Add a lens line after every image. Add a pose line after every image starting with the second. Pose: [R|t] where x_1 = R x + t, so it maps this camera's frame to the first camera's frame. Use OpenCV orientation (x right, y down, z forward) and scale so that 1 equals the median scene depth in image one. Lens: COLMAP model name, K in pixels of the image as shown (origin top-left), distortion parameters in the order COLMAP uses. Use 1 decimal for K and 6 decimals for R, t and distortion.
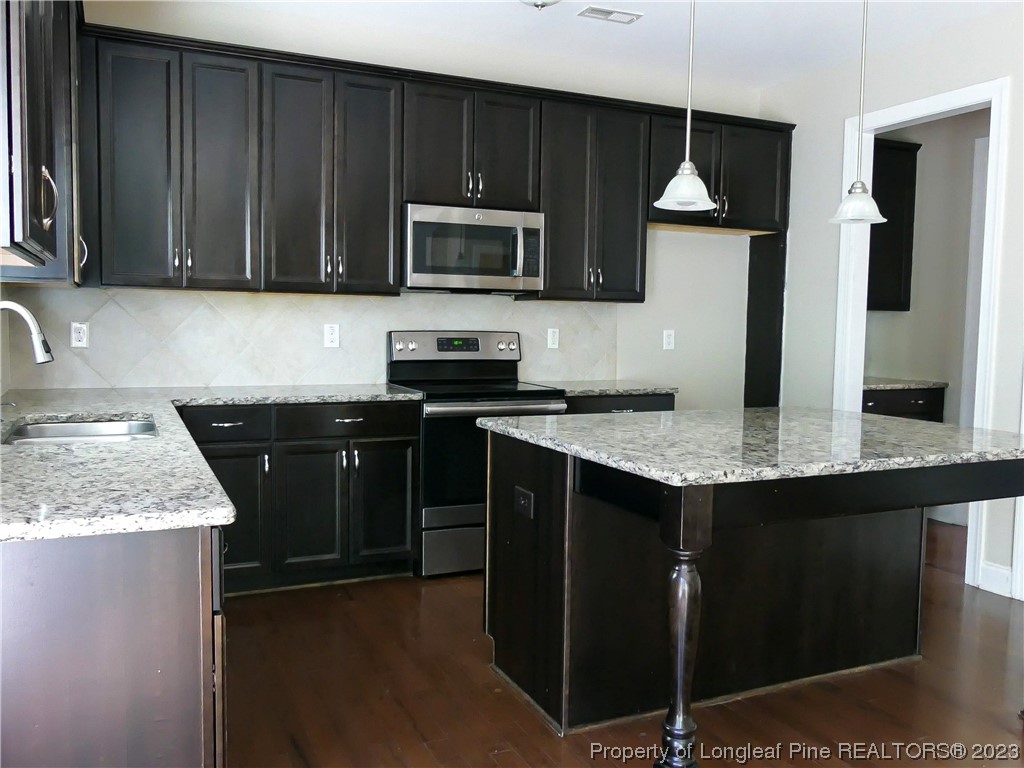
lens RADIAL K [[856.3, 0, 512.0], [0, 856.3, 384.0], [0, 0, 1]] dist [-0.022939, -0.005382]
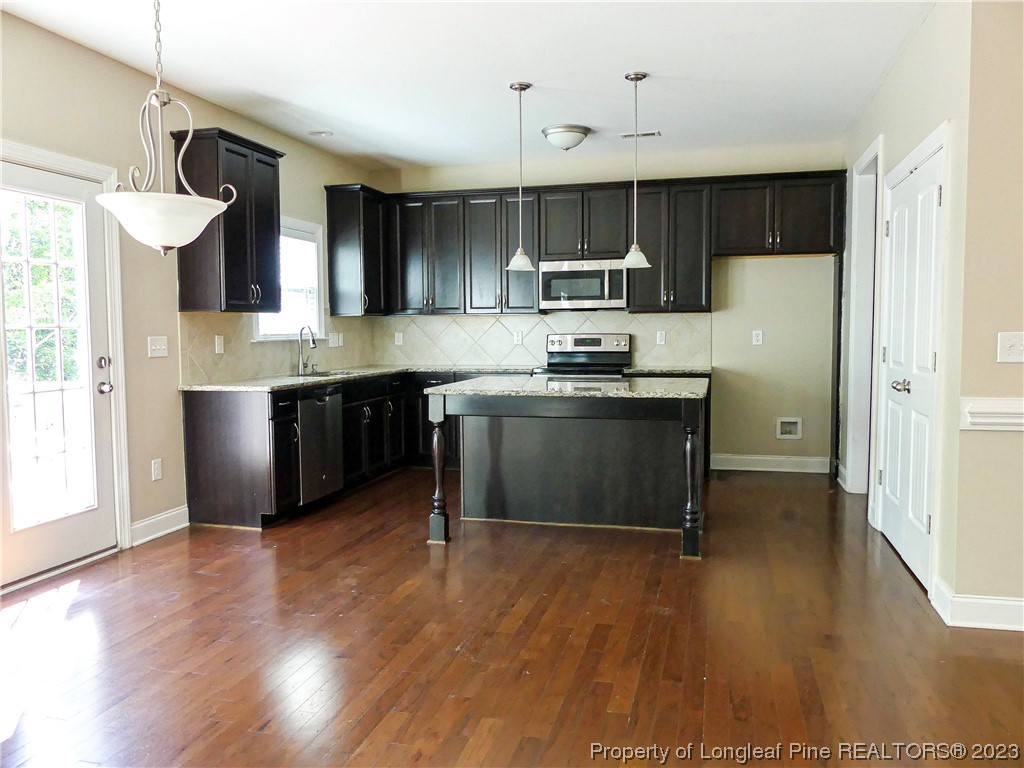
lens RADIAL K [[785.8, 0, 512.0], [0, 785.8, 384.0], [0, 0, 1]] dist [-0.012771, -0.010407]
pose [[0.778199, 0.023645, -0.627573, 0.855882], [-0.026474, 0.999638, 0.004836, 0.034138], [0.627460, 0.012851, 0.778543, -0.292303]]
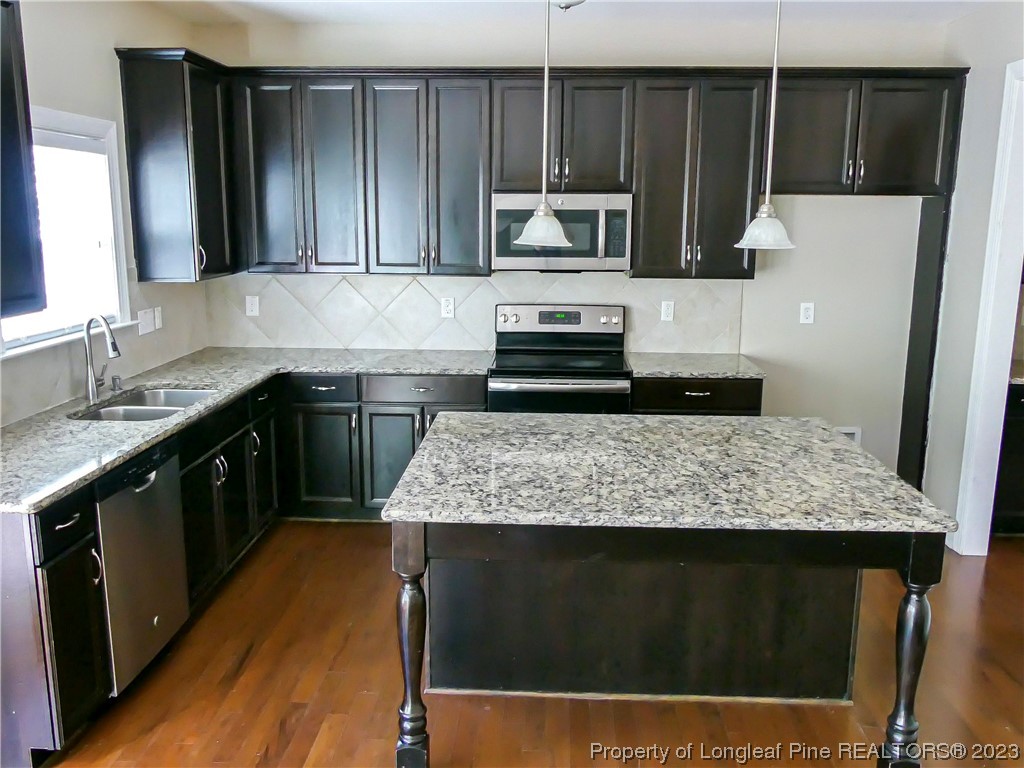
lens RADIAL K [[856.3, 0, 512.0], [0, 856.3, 384.0], [0, 0, 1]] dist [-0.022939, -0.005382]
pose [[0.891064, 0.079420, -0.446875, 0.408978], [-0.026885, 0.992079, 0.122707, -0.103728], [0.453081, -0.097326, 0.886141, 0.018329]]
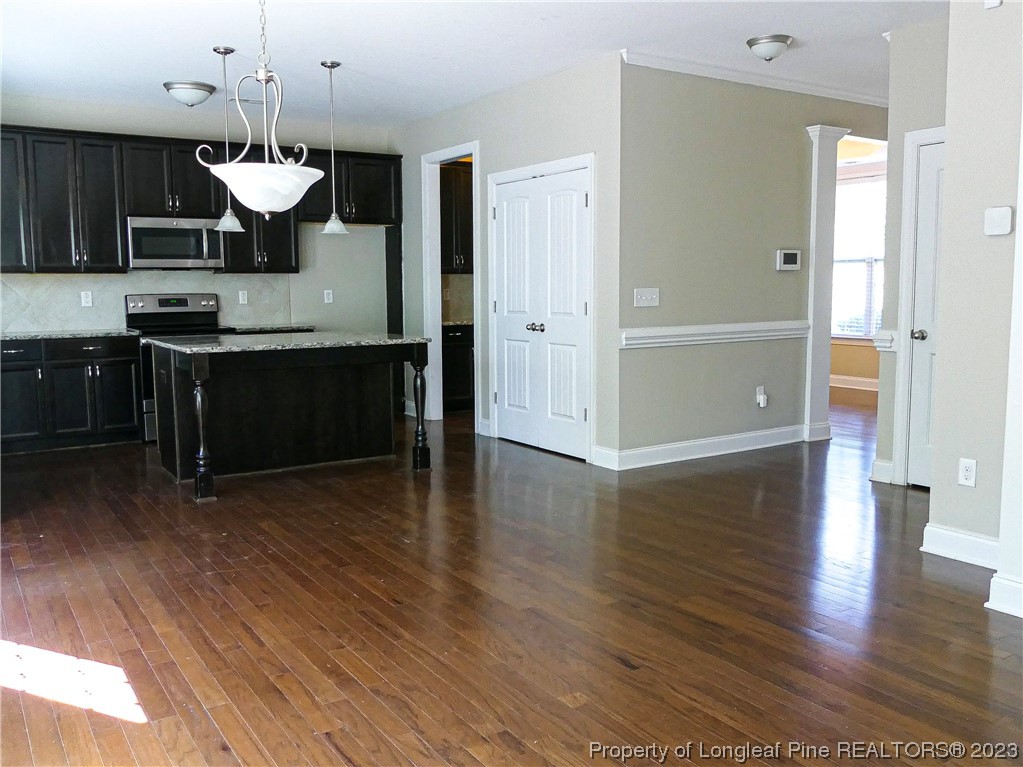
lens RADIAL K [[873.8, 0, 511.5], [0, 873.8, 383.5], [0, 0, 1]] dist [-0.021312, 0.004918]
pose [[0.988517, -0.038165, 0.146210, 0.348638], [0.032115, 0.998536, 0.043518, 0.059275], [-0.147657, -0.038322, 0.988296, -0.765684]]
